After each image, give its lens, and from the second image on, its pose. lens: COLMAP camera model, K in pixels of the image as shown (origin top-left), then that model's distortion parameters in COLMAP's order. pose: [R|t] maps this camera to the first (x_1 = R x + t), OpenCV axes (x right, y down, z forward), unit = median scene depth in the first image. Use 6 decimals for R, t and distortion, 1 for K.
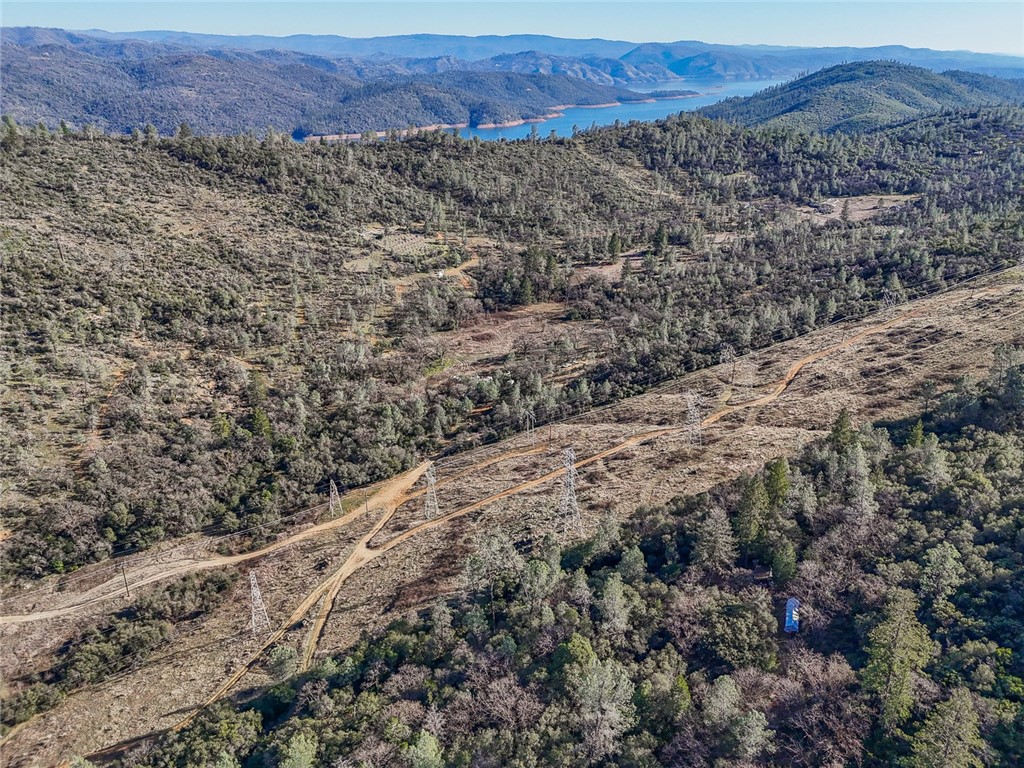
lens RADIAL K [[721.5, 0, 536.0], [0, 721.5, 389.3], [0, 0, 1]] dist [0.058761, -0.050493]
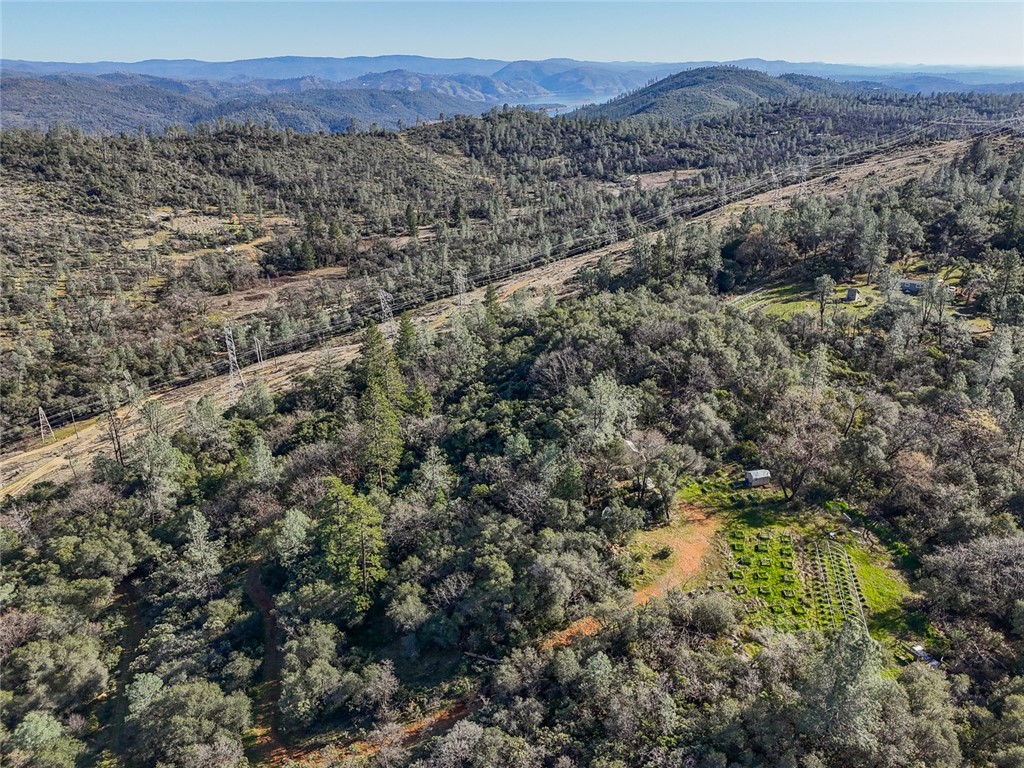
lens RADIAL K [[735.1, 0, 512.0], [0, 735.1, 384.0], [0, 0, 1]] dist [0.062453, -0.054164]
pose [[0.989284, -0.075253, 0.125116, 0.106075], [0.078678, 0.996643, -0.022654, 0.074688], [-0.122992, 0.032255, 0.991883, -0.048728]]
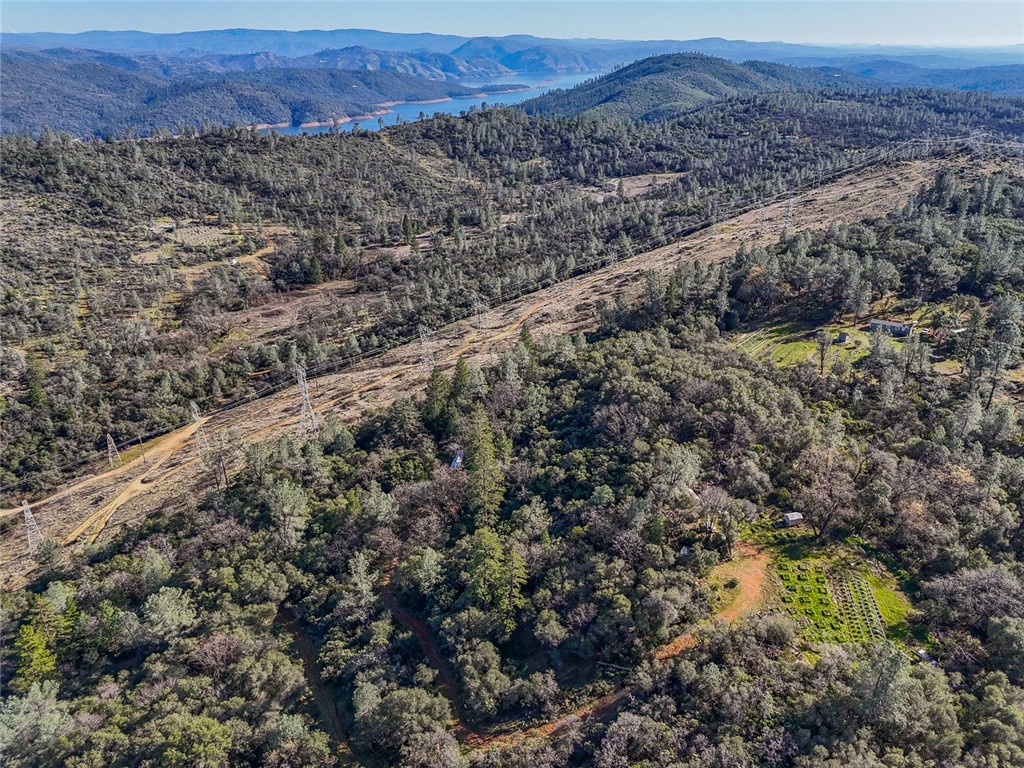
lens RADIAL K [[735.1, 0, 512.0], [0, 735.1, 384.0], [0, 0, 1]] dist [0.062453, -0.054164]
pose [[0.982160, -0.088477, 0.165935, 0.061802], [0.089655, 0.995973, 0.000396, 0.046302], [-0.165302, 0.014488, 0.986137, -0.096220]]
